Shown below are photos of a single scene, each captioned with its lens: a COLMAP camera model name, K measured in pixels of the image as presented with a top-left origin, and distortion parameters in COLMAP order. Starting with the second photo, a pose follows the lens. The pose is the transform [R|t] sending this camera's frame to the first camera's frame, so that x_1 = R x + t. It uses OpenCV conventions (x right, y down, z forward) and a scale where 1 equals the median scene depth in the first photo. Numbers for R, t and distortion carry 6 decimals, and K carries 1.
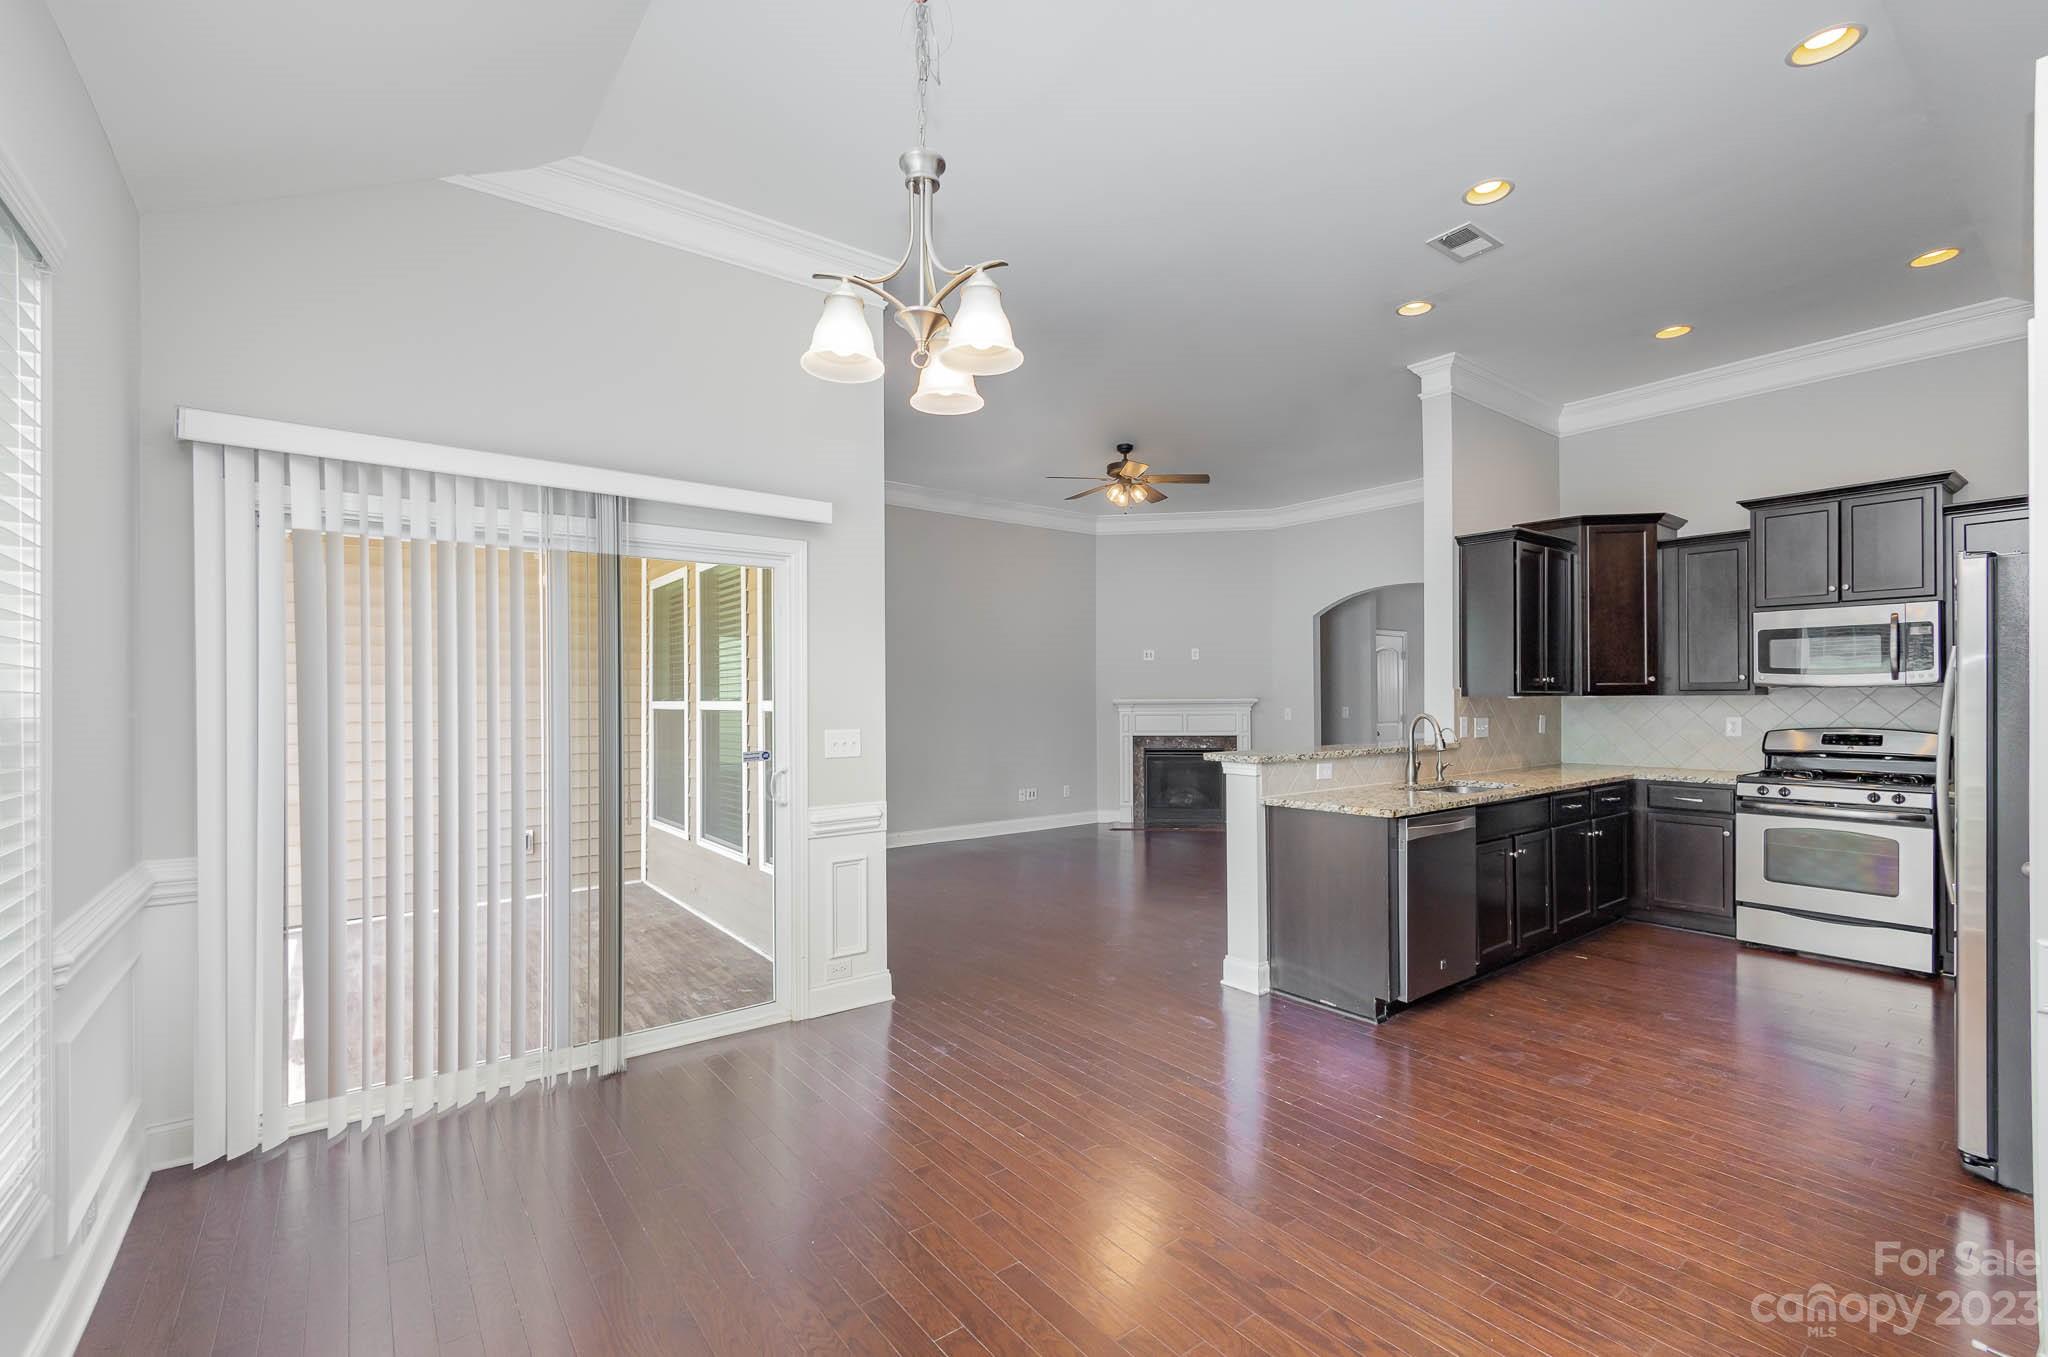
lens RADIAL K [[886.5, 0, 1026.8], [0, 886.5, 696.6], [0, 0, 1]] dist [0.000356, -0.000723]
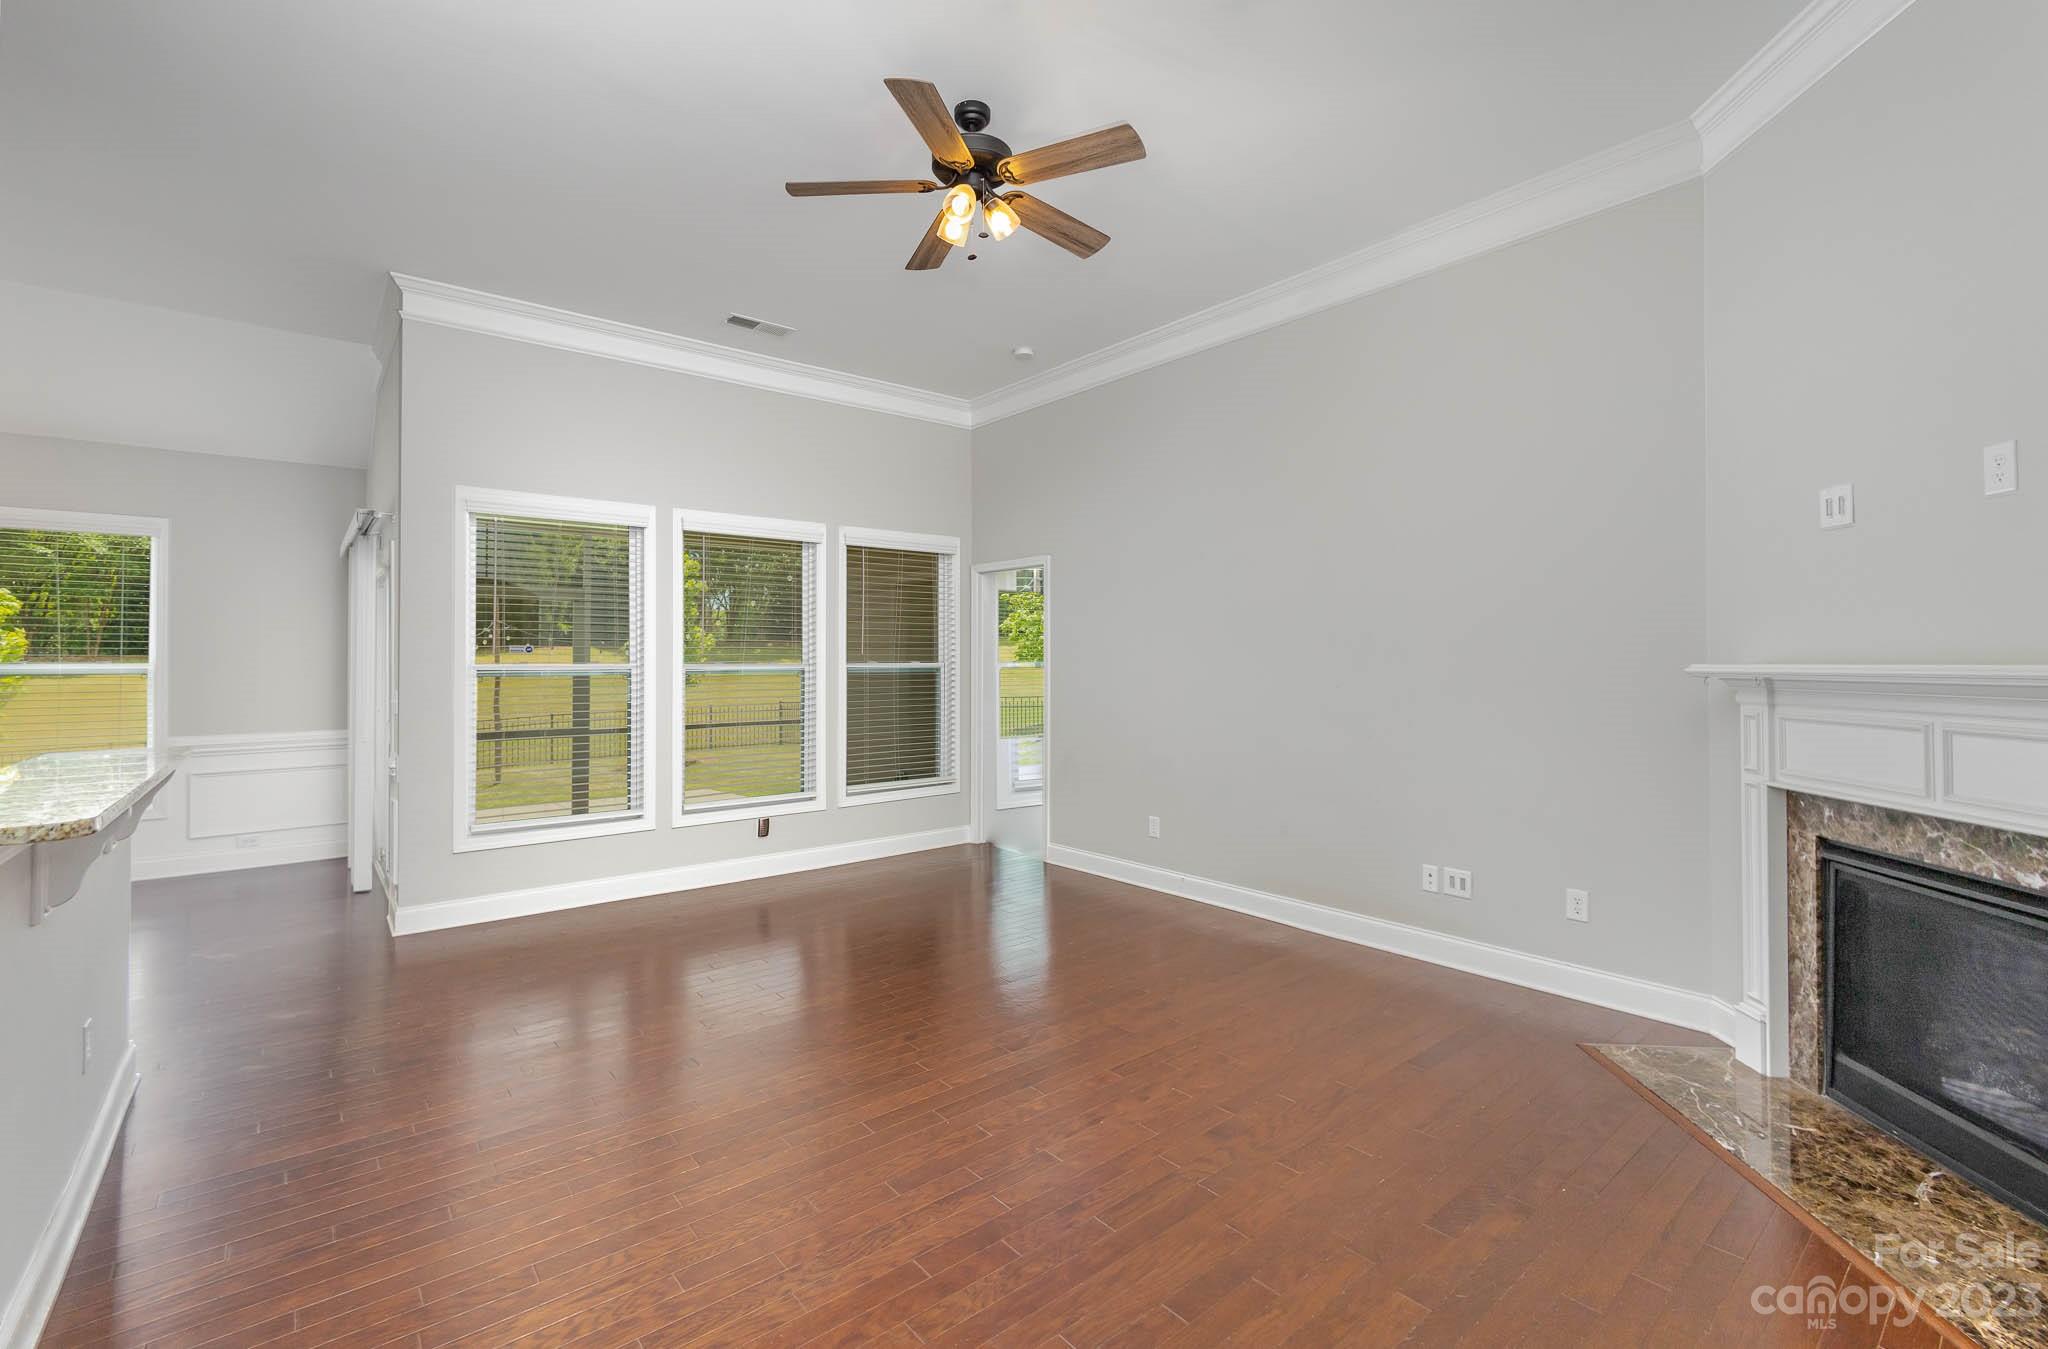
lens RADIAL K [[886.5, 0, 1017.4], [0, 886.5, 655.1], [0, 0, 1]] dist [0.000356, -0.000723]
pose [[0.014106, -0.002096, -0.999898, 0.772049], [0.008650, 0.999961, -0.001974, -0.003222], [0.999863, -0.008622, 0.014123, 1.380908]]
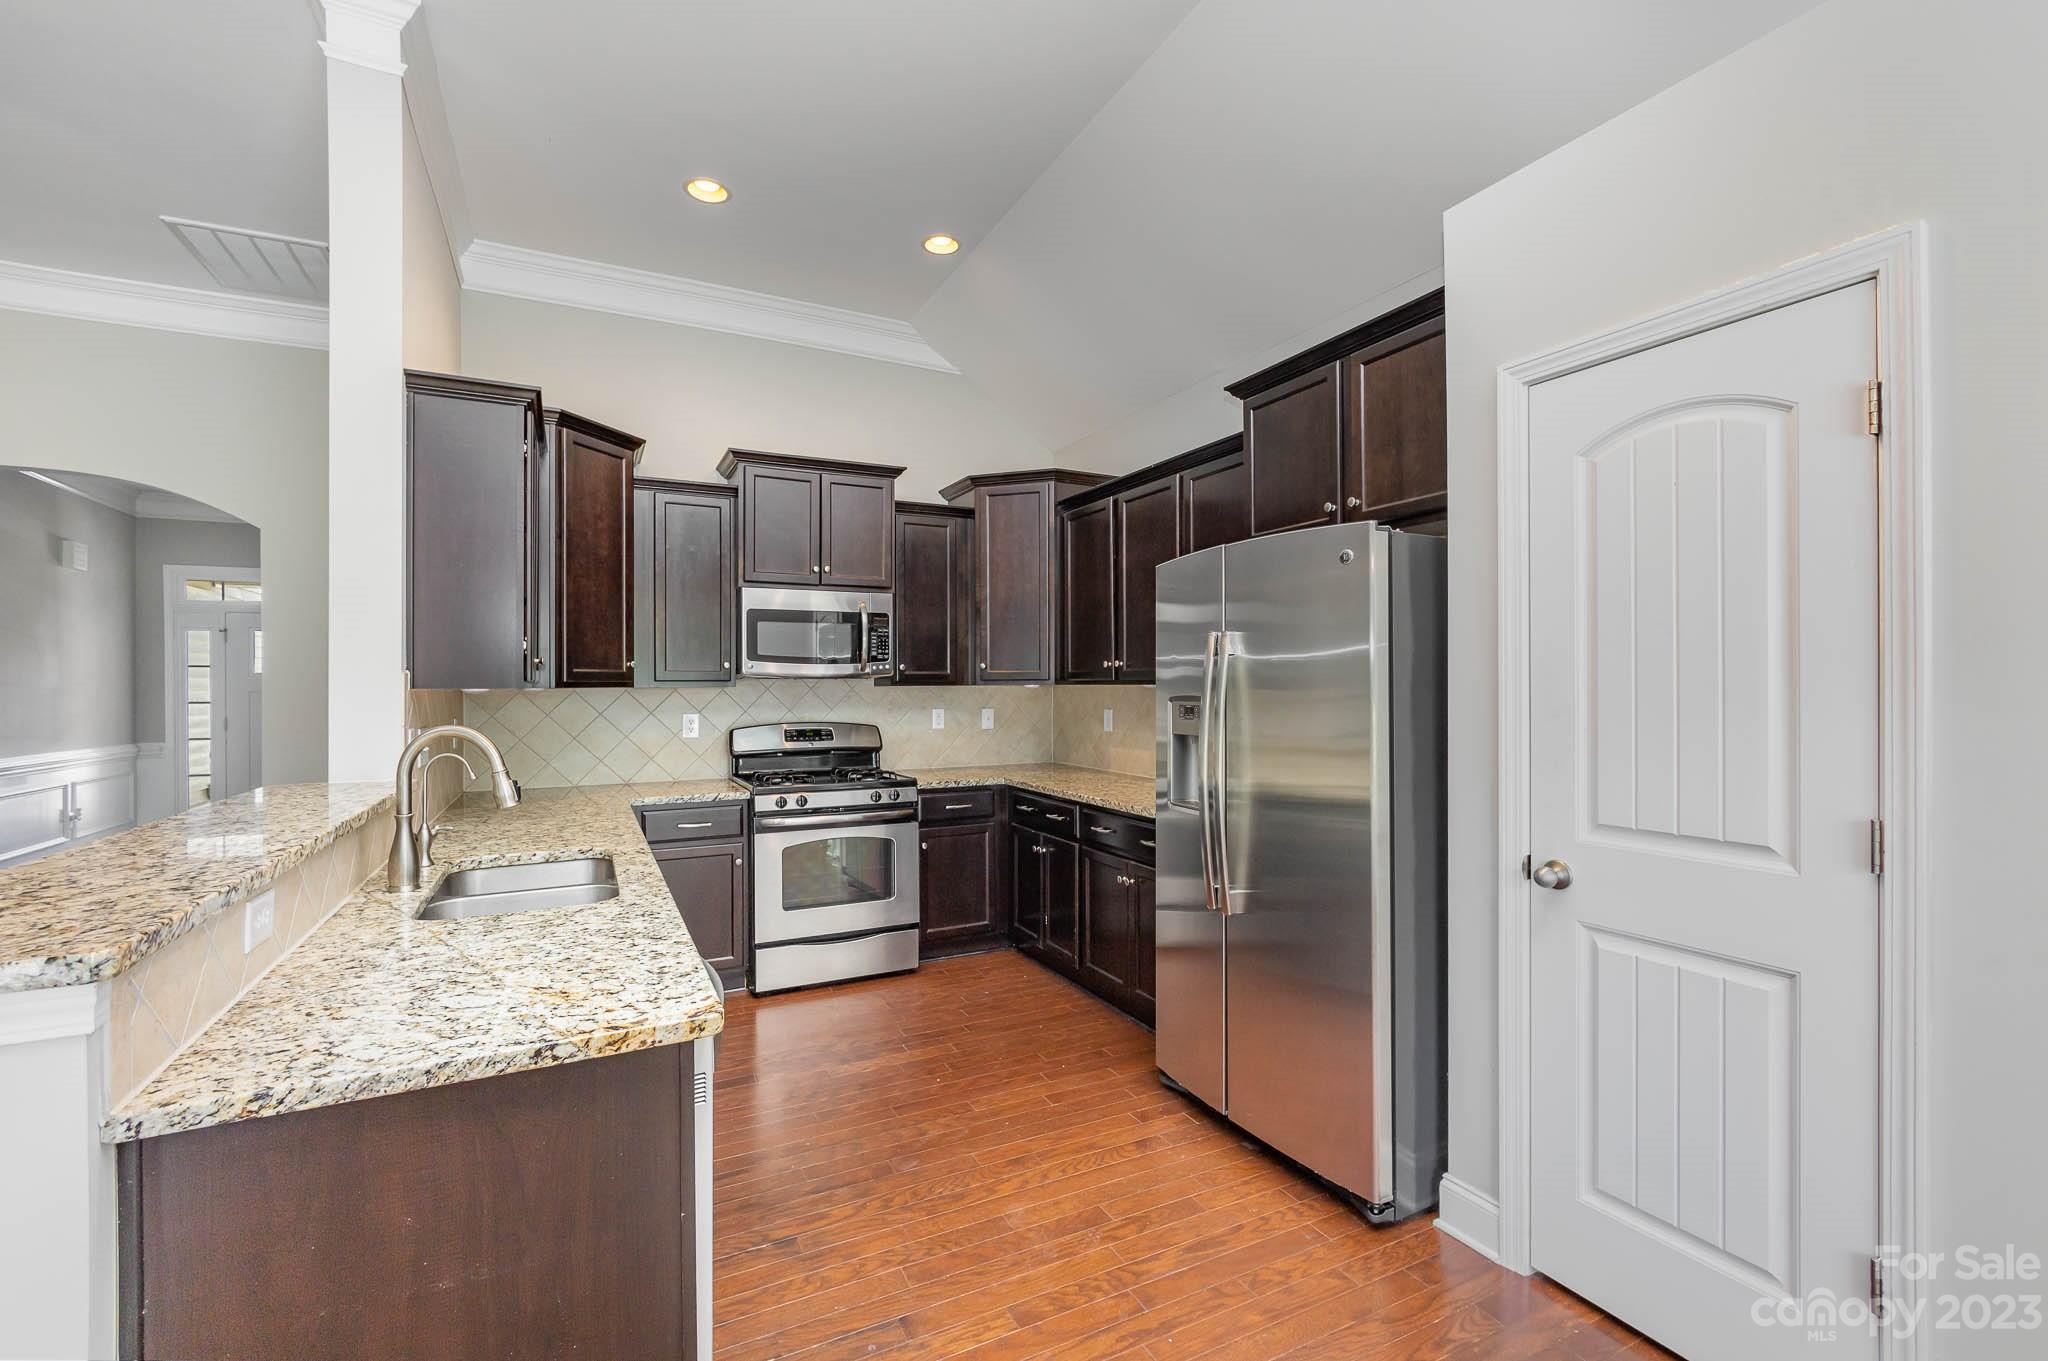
lens RADIAL K [[886.5, 0, 1021.0], [0, 886.5, 683.3], [0, 0, 1]] dist [0.000356, -0.000723]
pose [[0.196750, 0.006124, 0.980435, 0.060743], [0.003226, 0.999971, -0.006893, 0.001566], [-0.980448, 0.004519, 0.196724, 0.571354]]
